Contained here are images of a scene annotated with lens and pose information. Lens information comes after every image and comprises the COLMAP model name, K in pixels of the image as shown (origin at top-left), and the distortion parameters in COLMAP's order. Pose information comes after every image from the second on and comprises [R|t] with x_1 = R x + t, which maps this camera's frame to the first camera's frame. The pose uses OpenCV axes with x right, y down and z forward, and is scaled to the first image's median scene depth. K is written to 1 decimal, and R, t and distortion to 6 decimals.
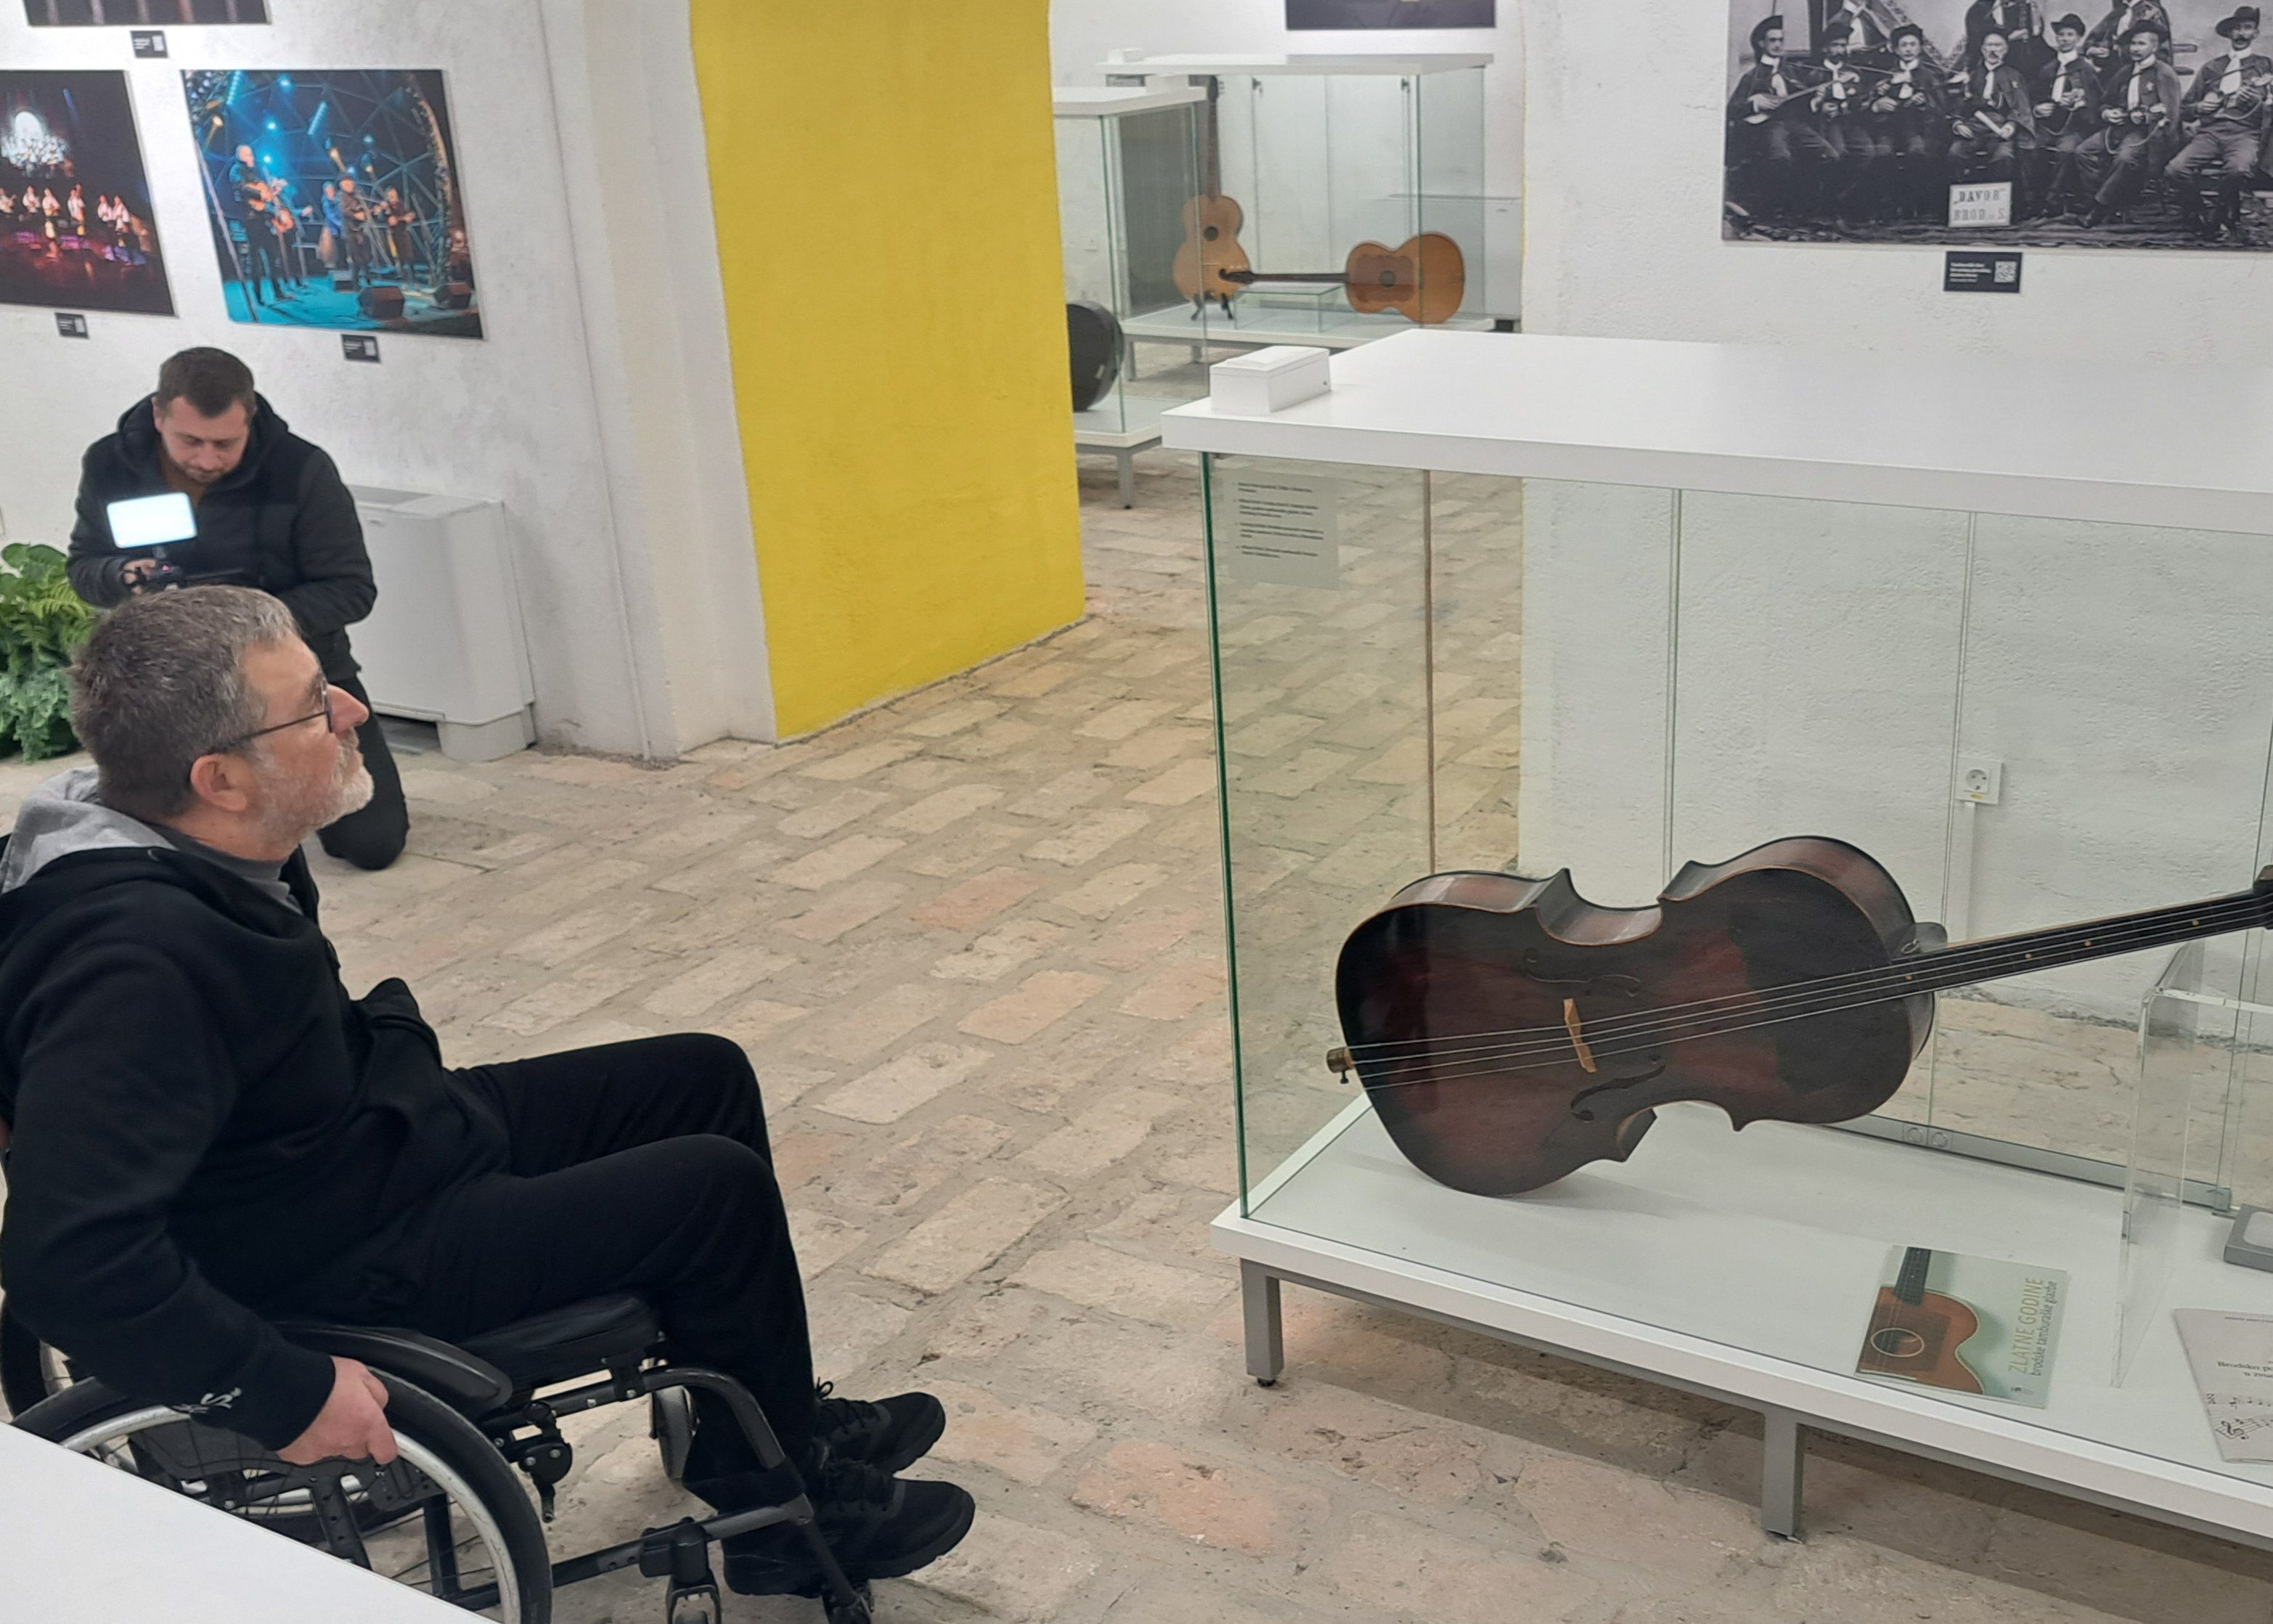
lens RADIAL K [[2298.5, 0, 1138.7], [0, 2298.5, 820.5], [0, 0, 1]] dist [0.039654, 0.000000]
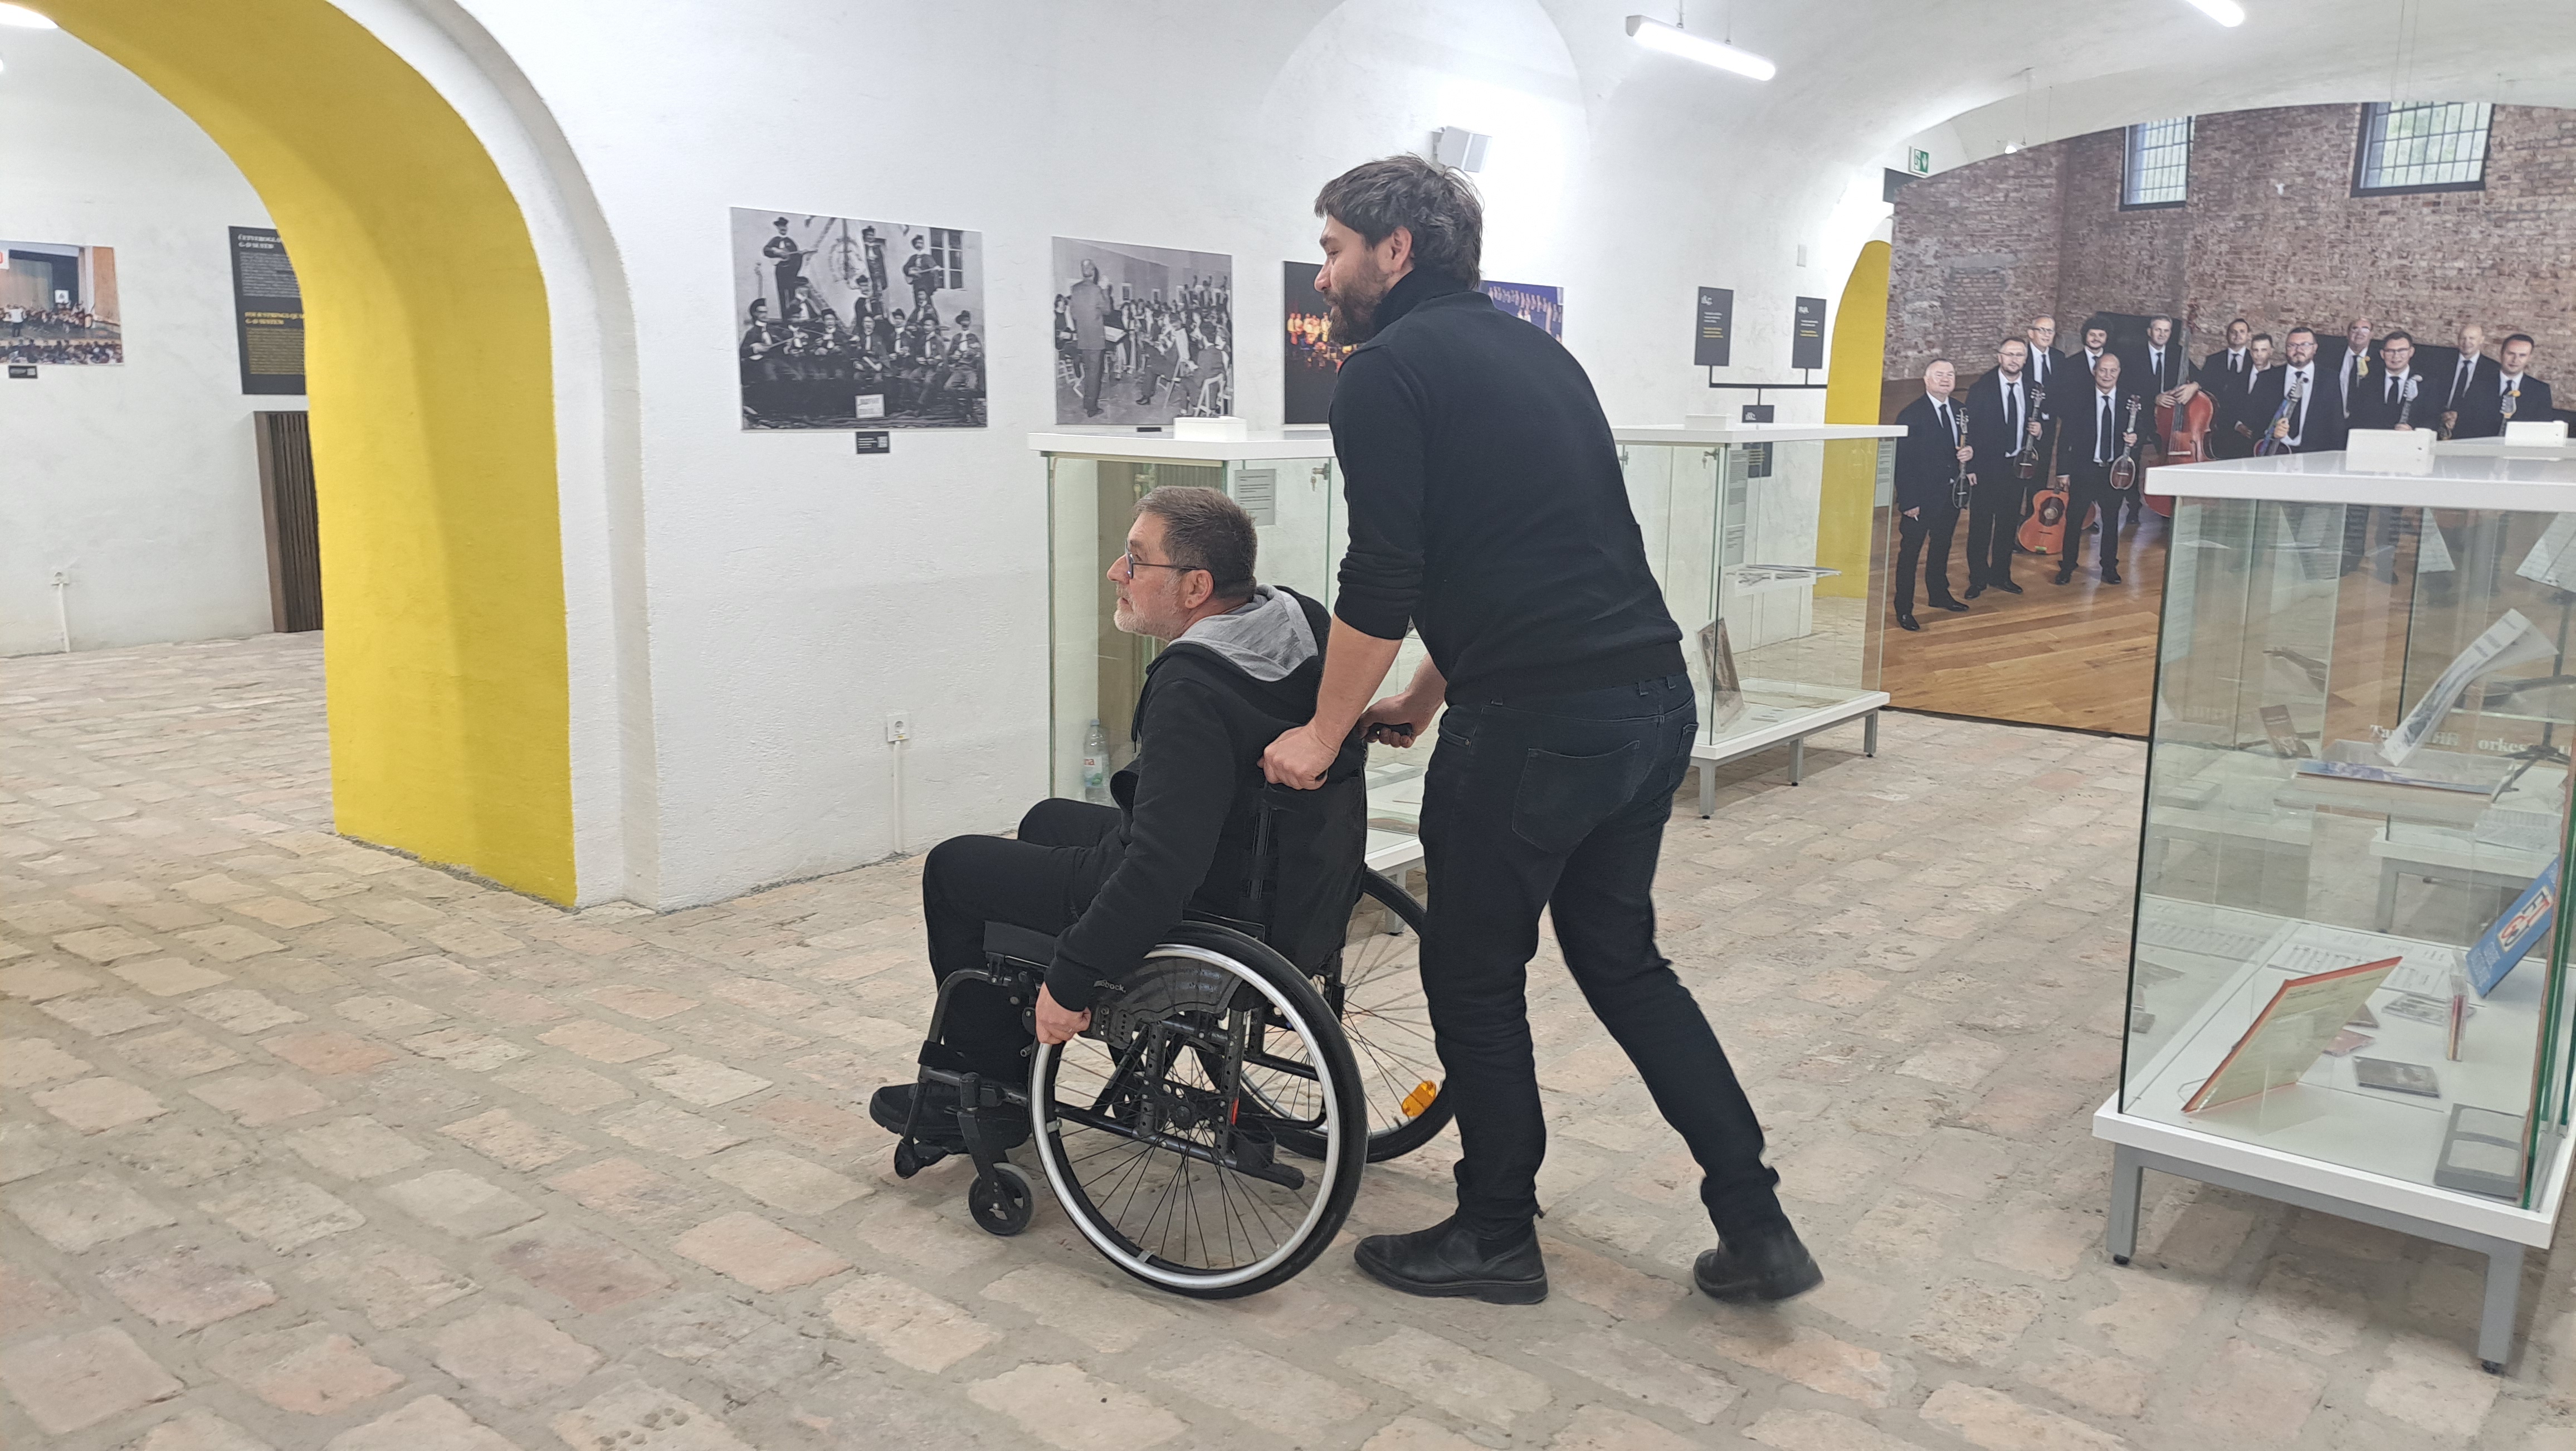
lens RADIAL K [[1857.3, 0, 1286.8], [0, 1857.3, 721.6], [0, 0, 1]] dist [-0.081548, -0.000223]
pose [[0.148368, -0.138522, 0.979183, -1.025756], [0.315911, 0.944901, 0.085805, -0.052835], [-0.937117, 0.296603, 0.183954, 0.496747]]
